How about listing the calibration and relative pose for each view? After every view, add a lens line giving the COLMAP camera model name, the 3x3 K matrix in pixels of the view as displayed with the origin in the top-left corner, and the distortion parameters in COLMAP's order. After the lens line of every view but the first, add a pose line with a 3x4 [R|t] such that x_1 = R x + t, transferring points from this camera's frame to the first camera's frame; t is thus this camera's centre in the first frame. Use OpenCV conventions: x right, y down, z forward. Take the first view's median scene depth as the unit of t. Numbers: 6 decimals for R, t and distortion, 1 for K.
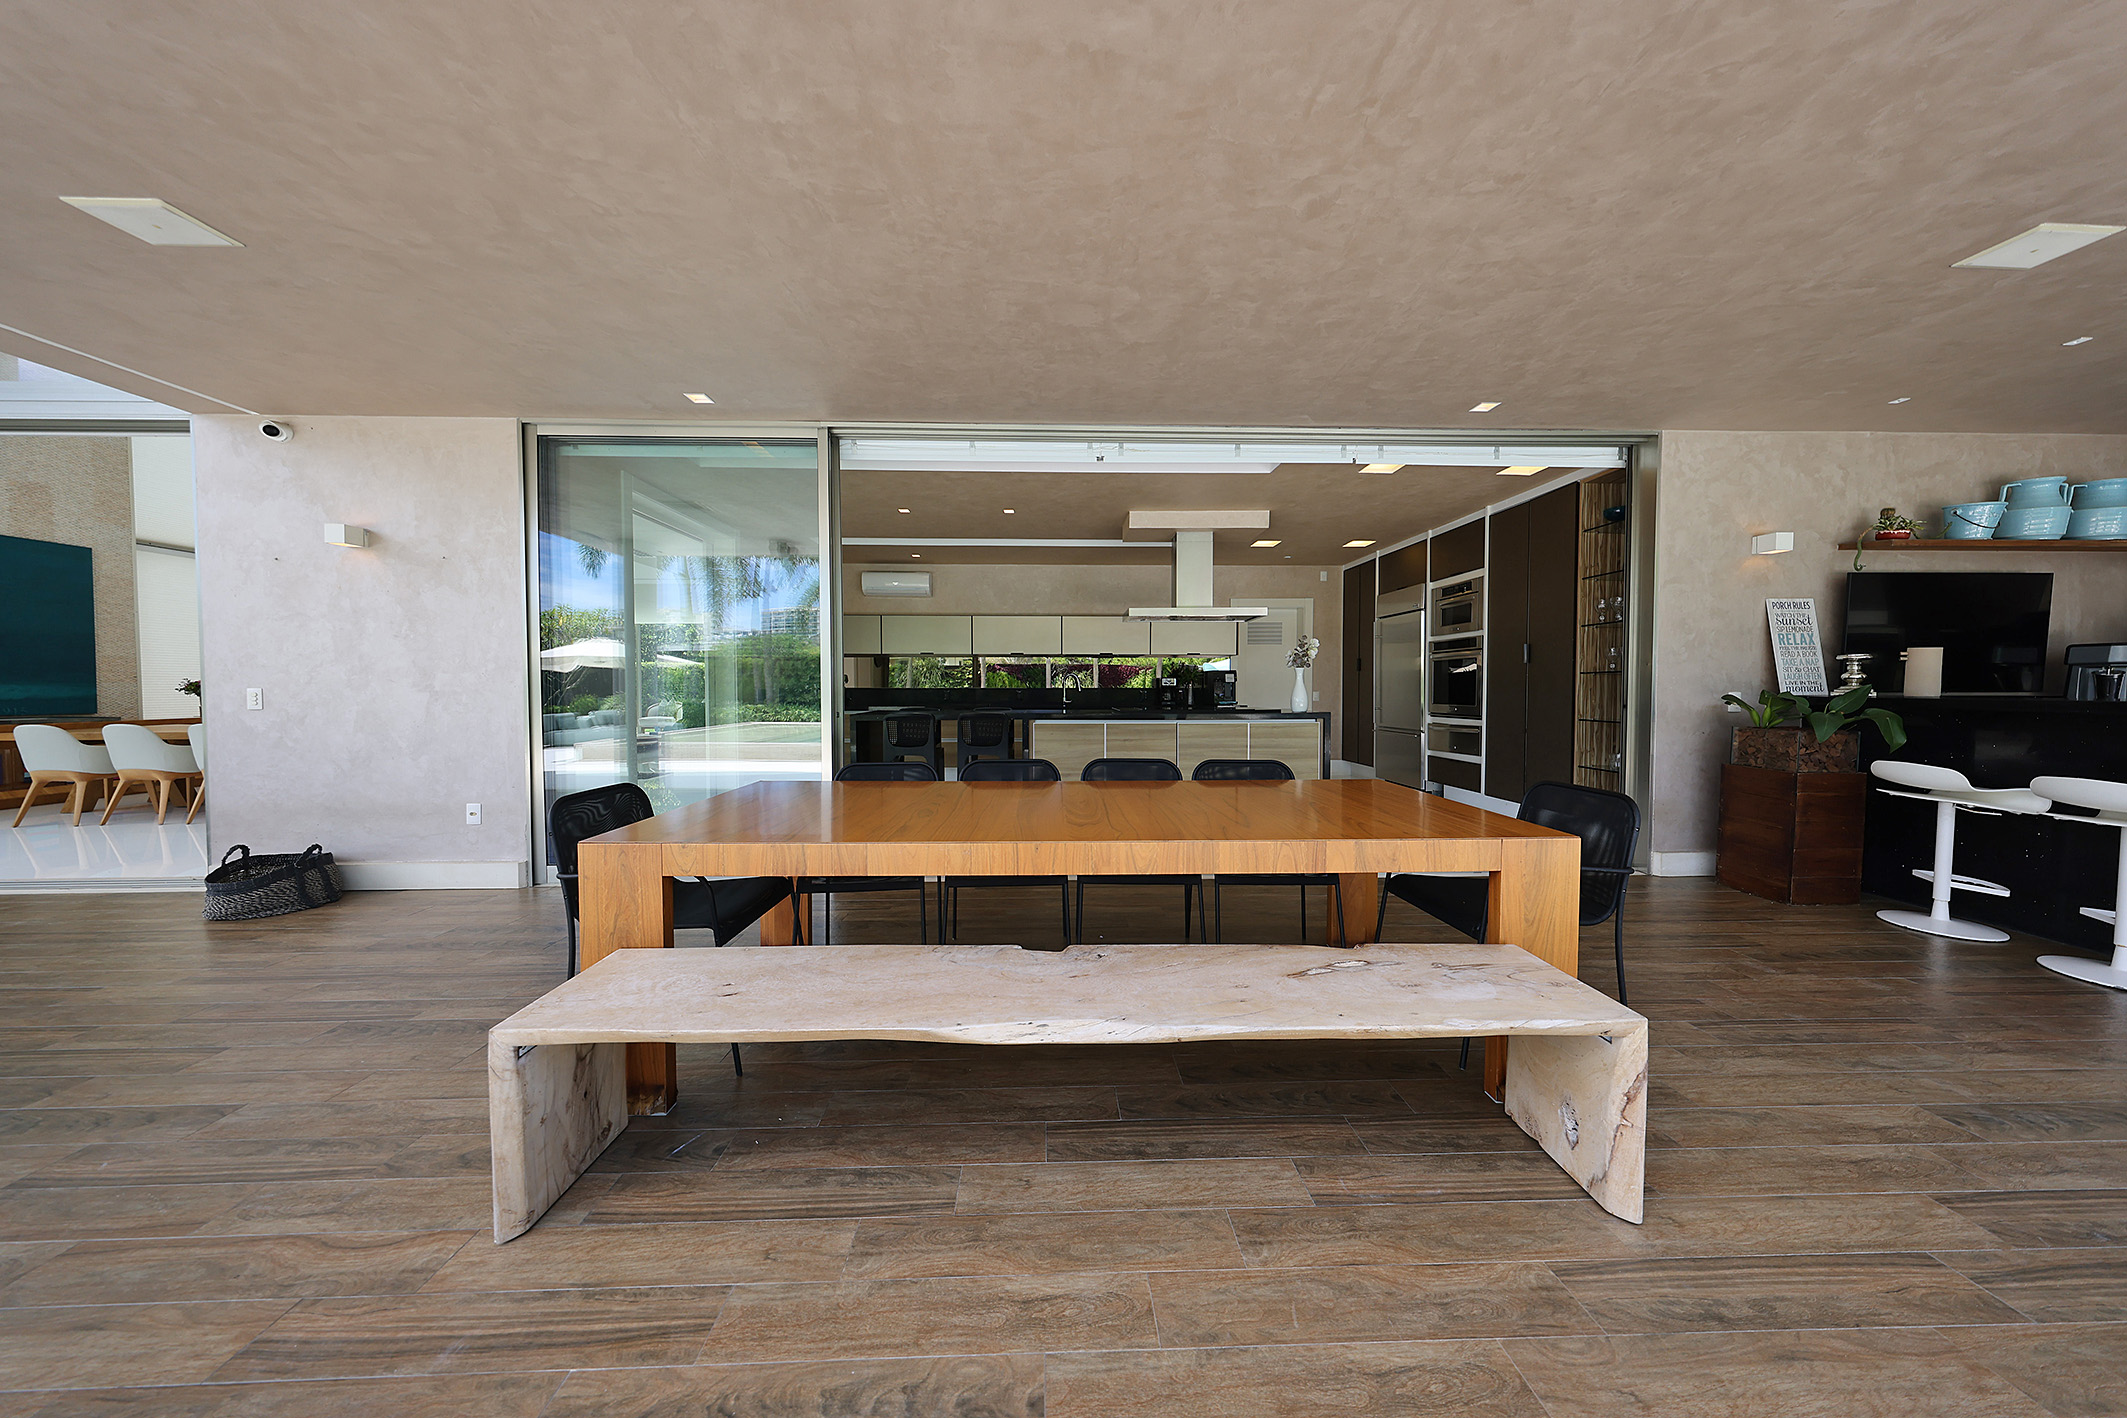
lens RADIAL K [[653.2, 0, 1063.5], [0, 653.2, 709.0], [0, 0, 1]] dist [0.001956, 0.000050]
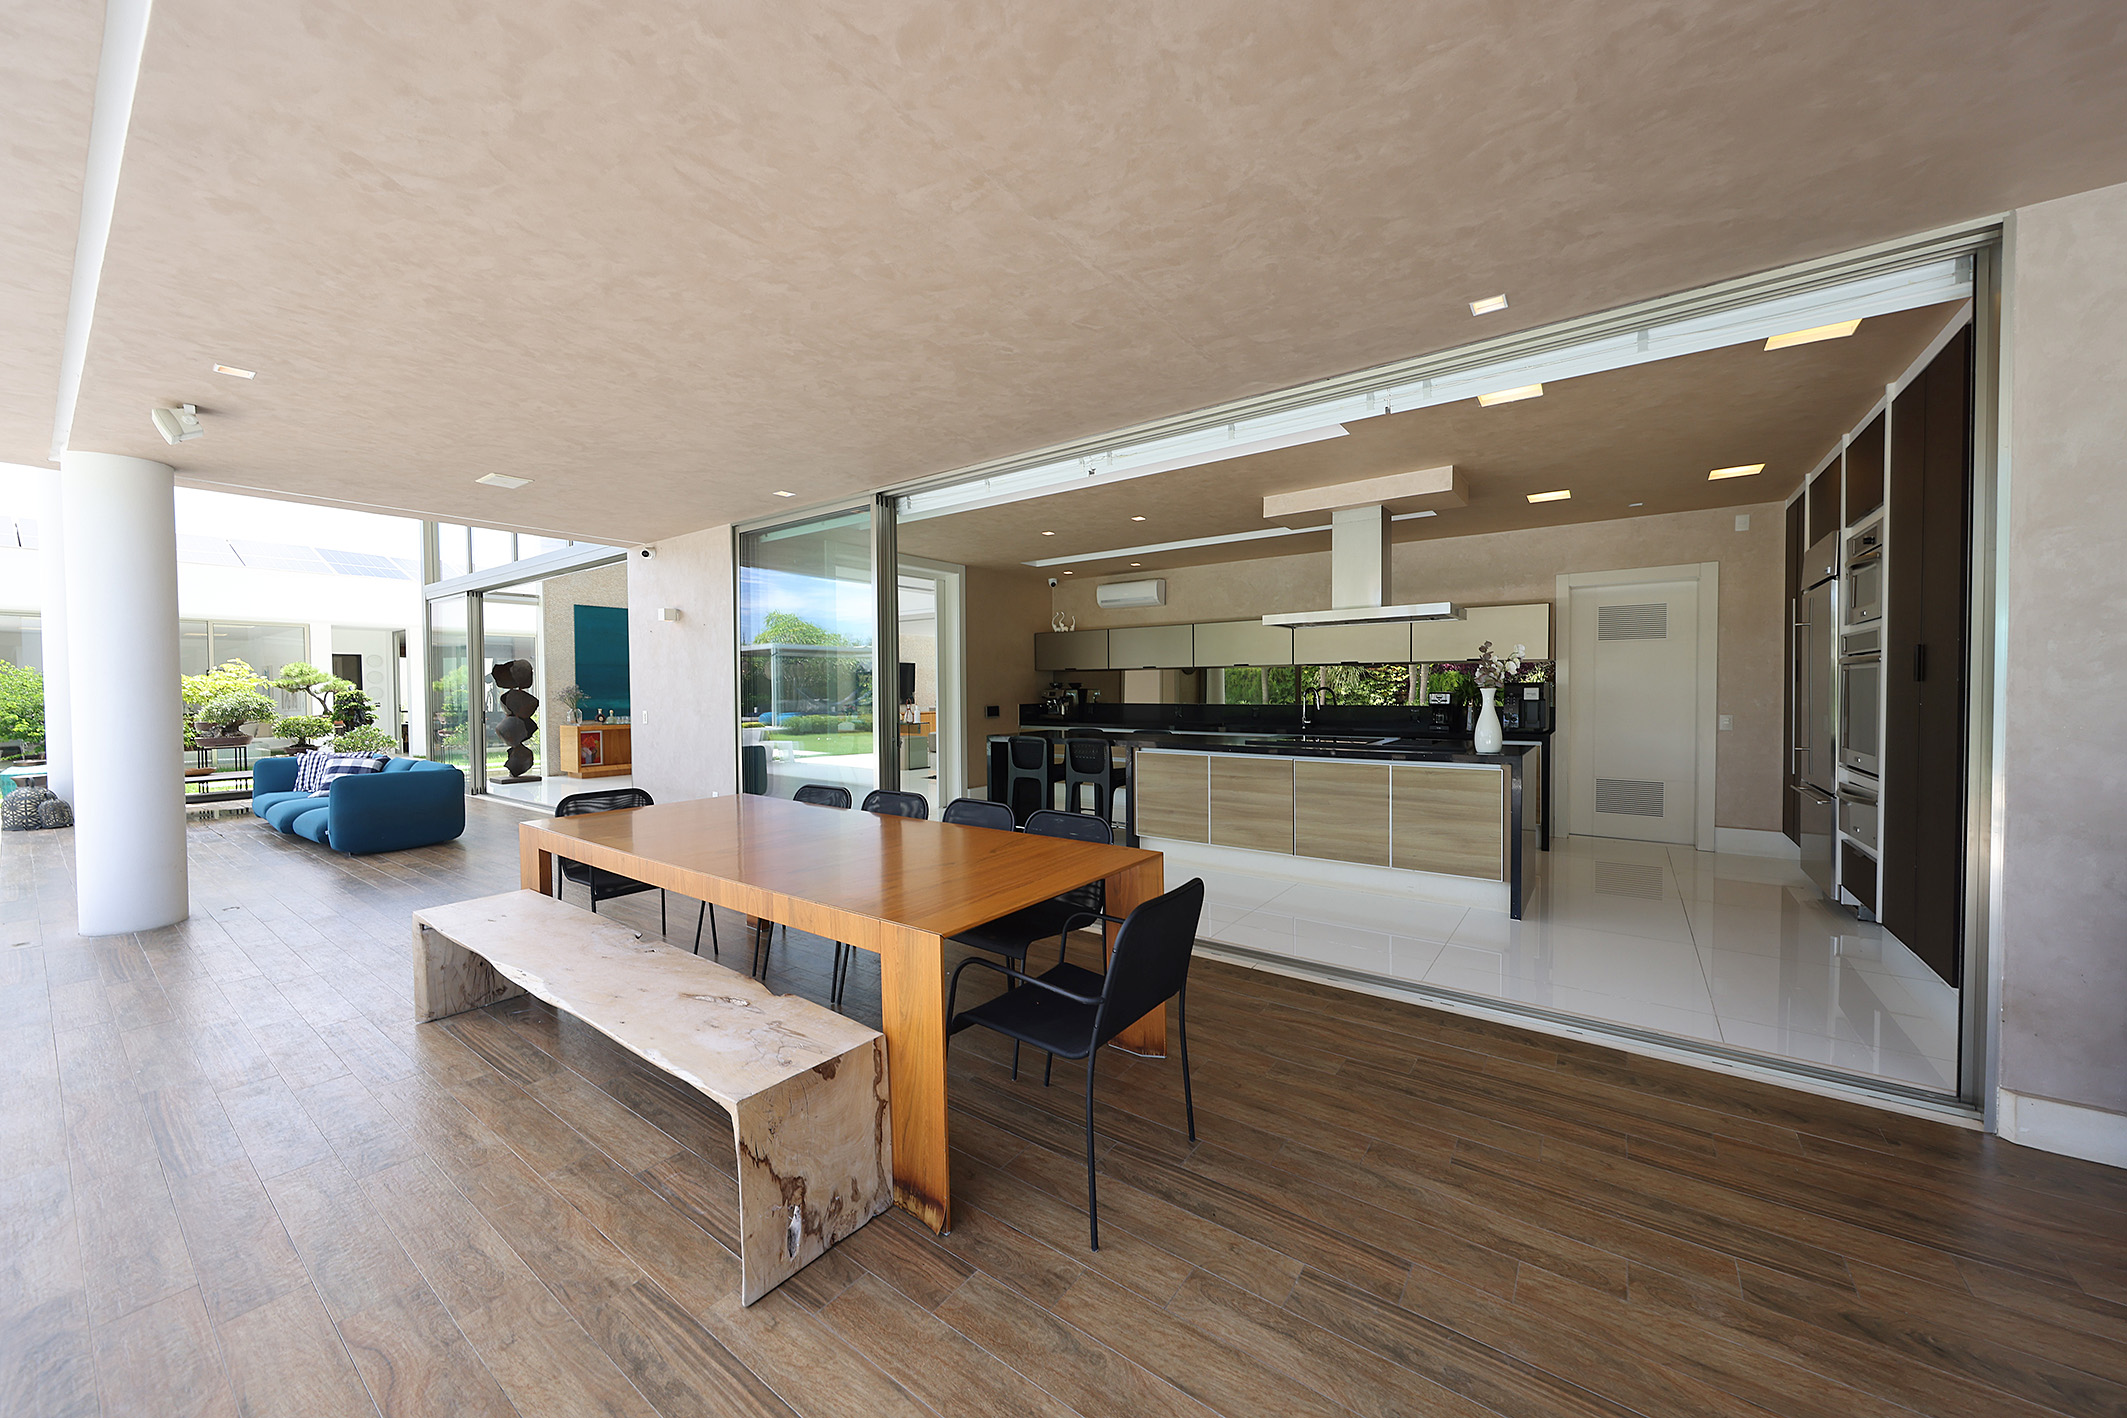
lens RADIAL K [[763.3, 0, 1063.5], [0, 763.3, 709.0], [0, 0, 1]] dist [0.003915, 0.000064]
pose [[0.787654, 0.012624, -0.615989, 0.718425], [-0.014110, 0.999897, 0.002449, -0.052630], [0.615957, 0.006762, 0.787751, 0.132943]]
